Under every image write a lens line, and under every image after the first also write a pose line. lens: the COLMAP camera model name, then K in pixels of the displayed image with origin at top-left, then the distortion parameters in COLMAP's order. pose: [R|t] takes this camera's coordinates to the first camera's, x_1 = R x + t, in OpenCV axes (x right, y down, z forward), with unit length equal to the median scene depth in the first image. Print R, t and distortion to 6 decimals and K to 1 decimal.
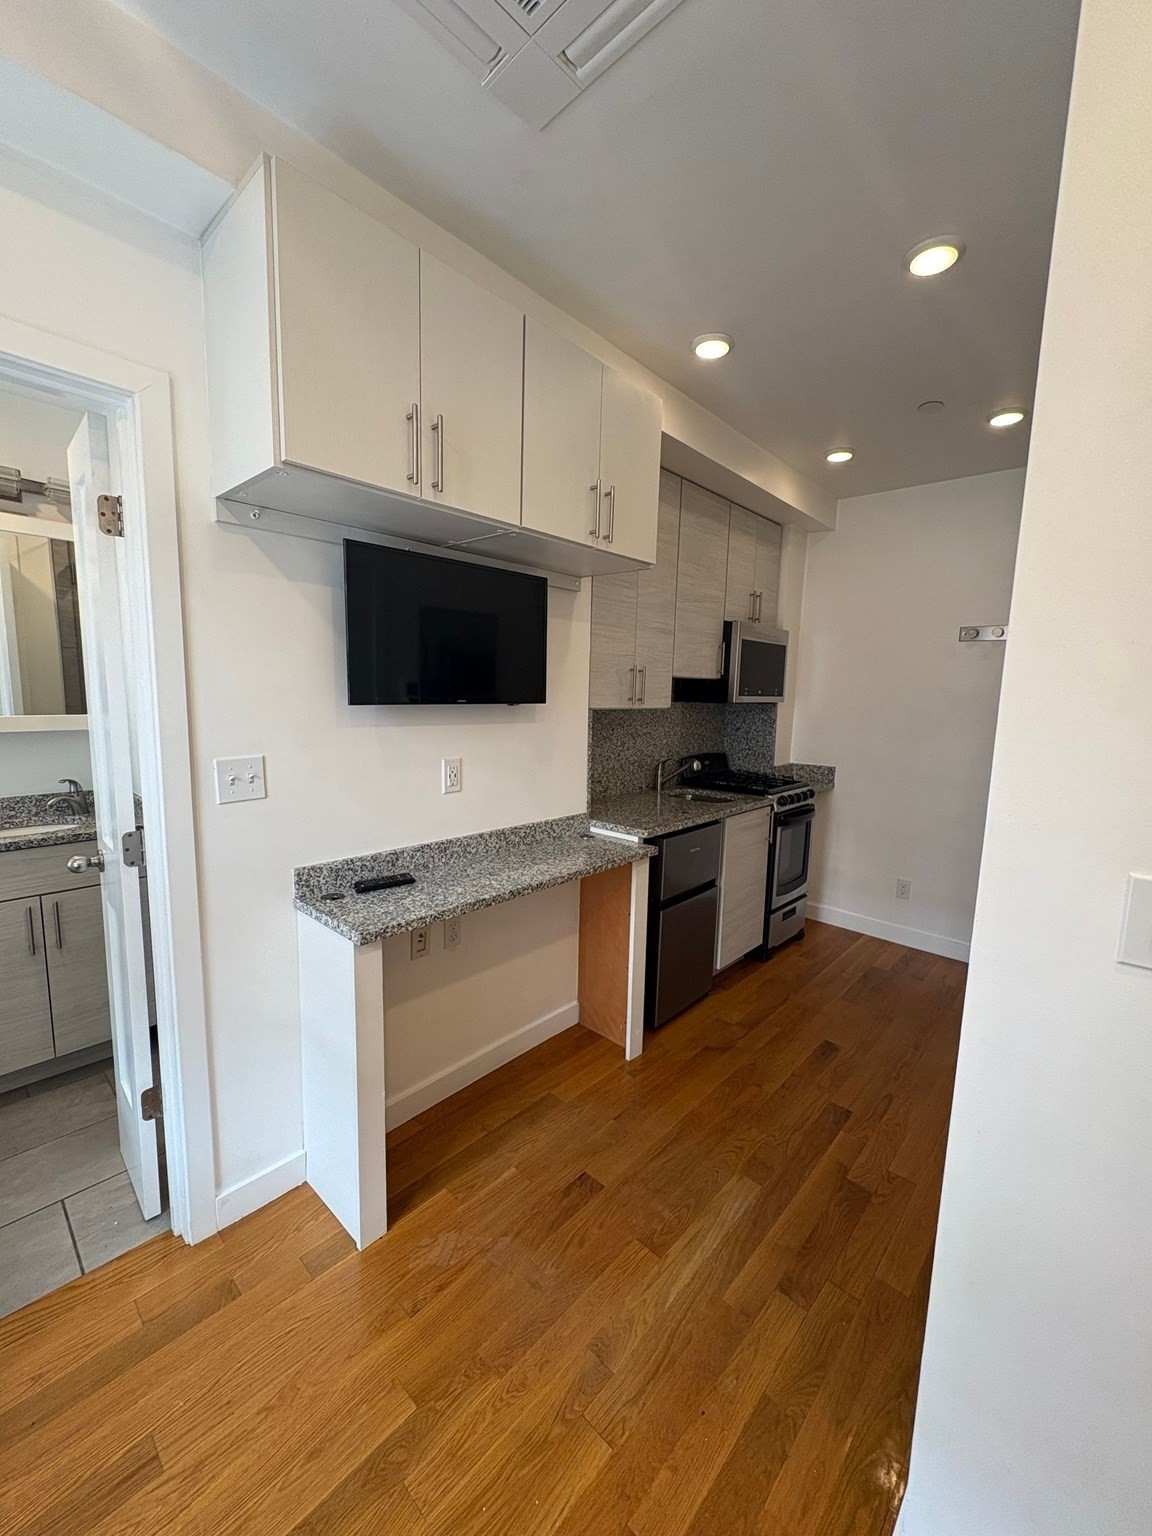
lens RADIAL K [[607.8, 0, 579.0], [0, 607.8, 767.5], [0, 0, 1]] dist [0.001703, -0.000088]
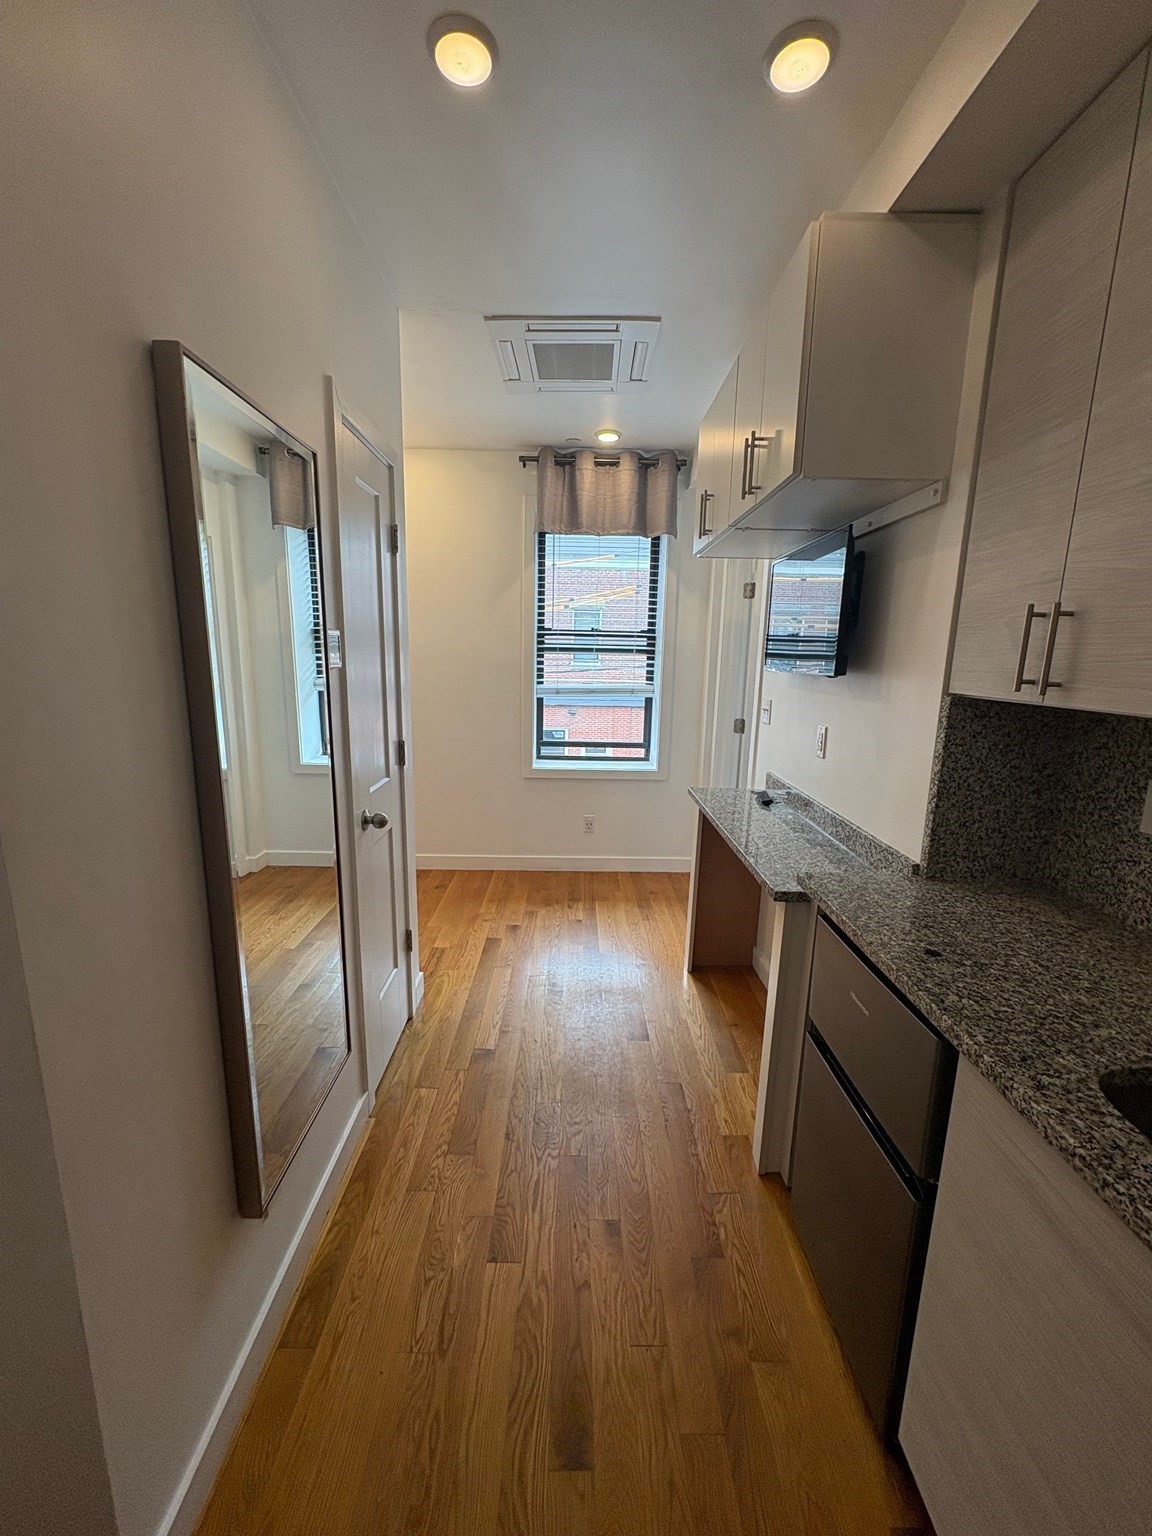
lens RADIAL K [[607.8, 0, 570.1], [0, 607.8, 769.9], [0, 0, 1]] dist [0.001703, -0.000088]
pose [[-0.736305, 0.089591, -0.670692, 1.390311], [-0.127394, 0.955116, 0.267441, -0.278905], [0.664549, 0.282360, -0.691844, 2.417951]]
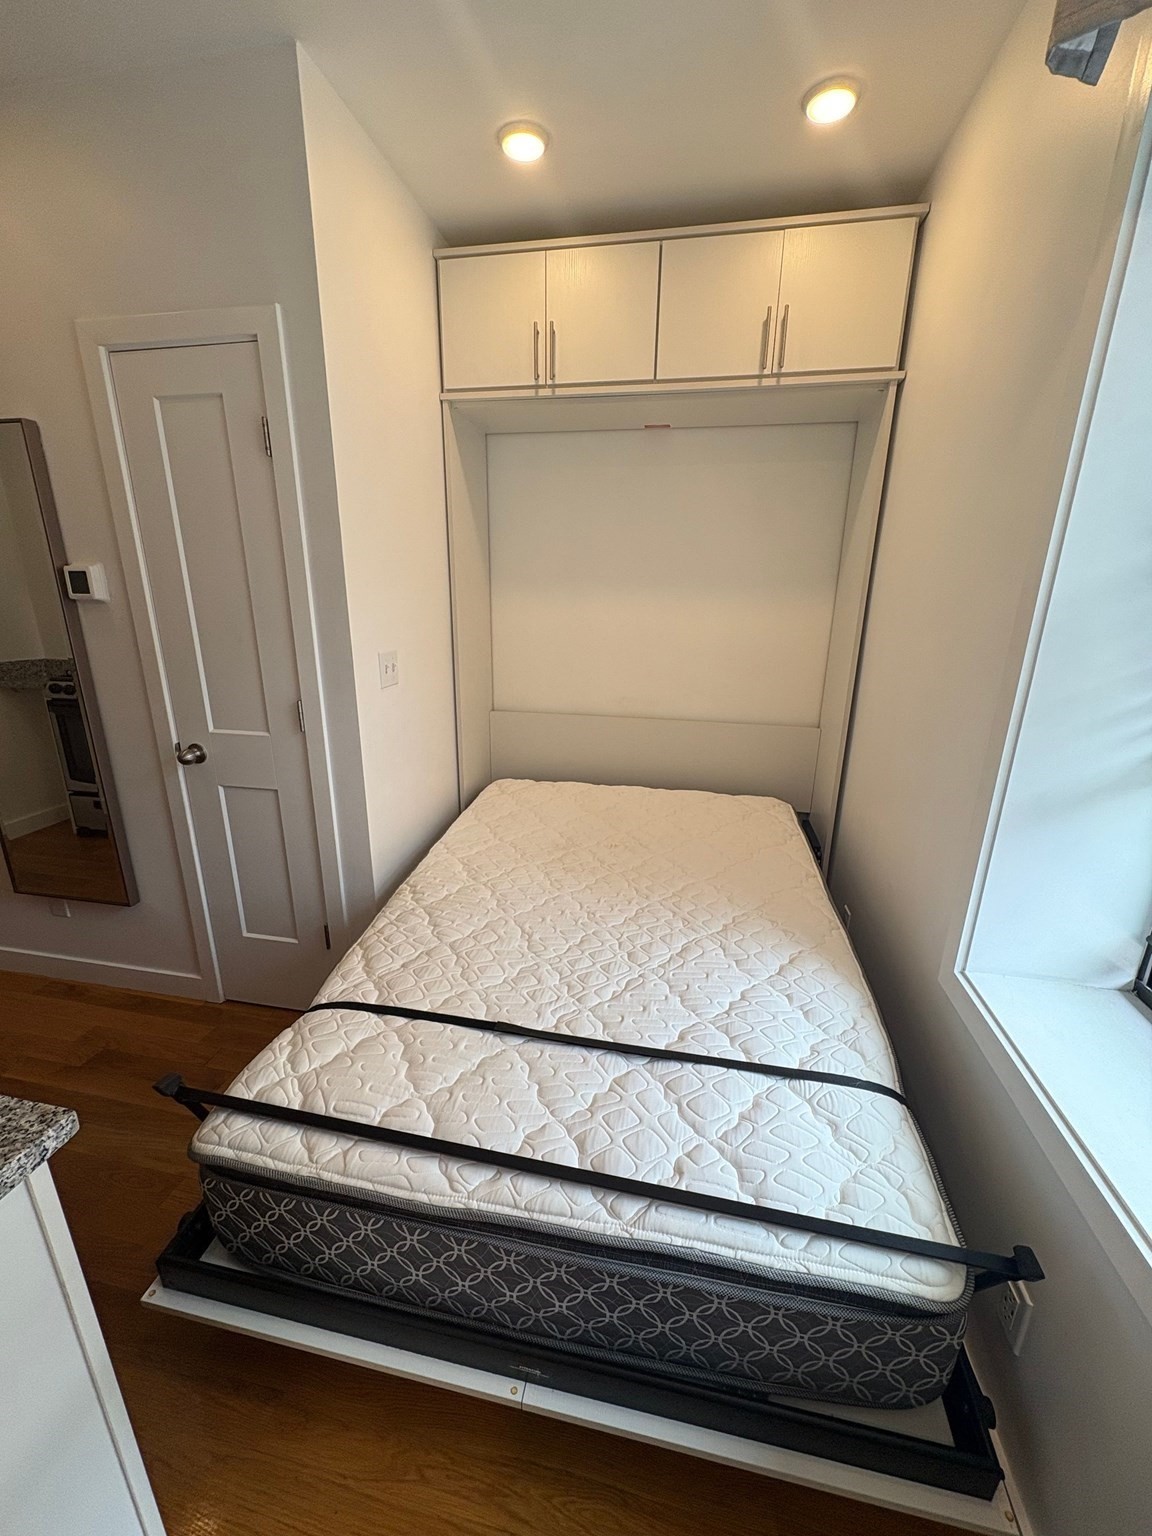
lens RADIAL K [[607.8, 0, 575.7], [0, 607.8, 765.8], [0, 0, 1]] dist [0.001703, -0.000088]
pose [[-0.517795, -0.271939, 0.811133, -1.048791], [0.087424, 0.926351, 0.366375, -0.148021], [-0.851026, 0.260620, -0.455886, 0.953806]]
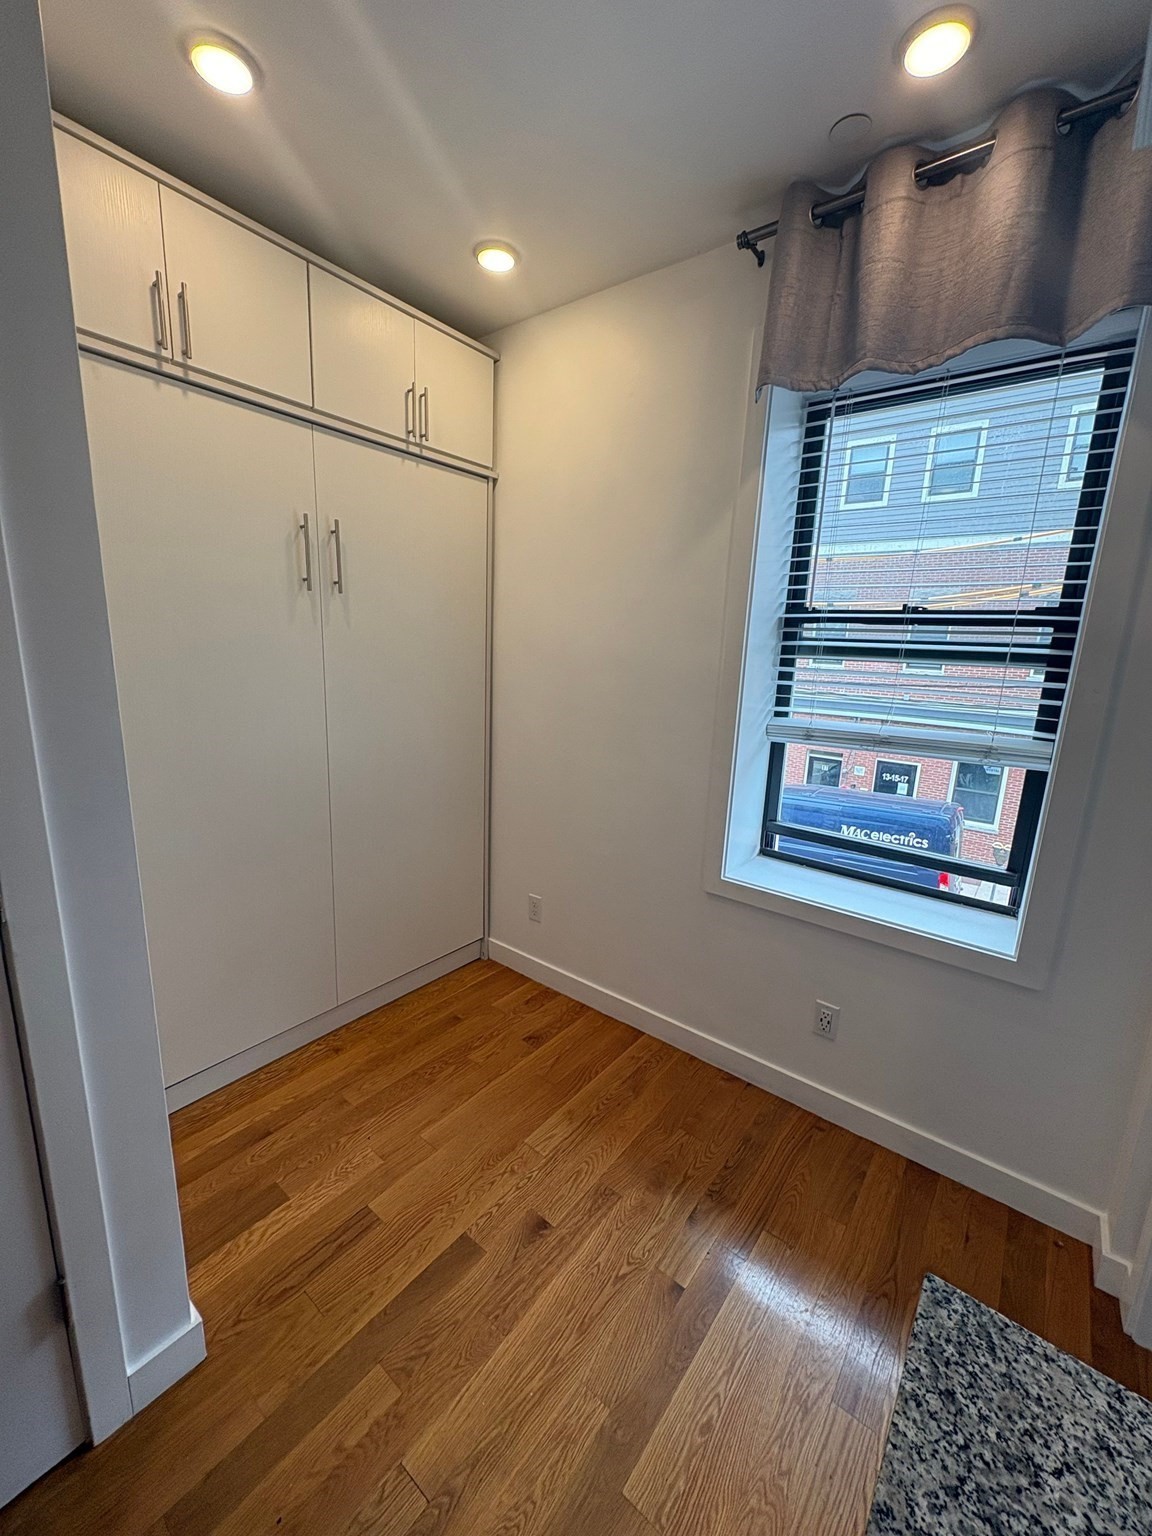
lens RADIAL K [[607.8, 0, 576.7], [0, 607.8, 767.7], [0, 0, 1]] dist [0.001703, -0.000088]
pose [[-0.995215, -0.048360, -0.084905, -0.079827], [-0.073762, 0.941715, 0.328225, -0.202141], [0.064083, 0.332917, -0.940776, 1.490507]]
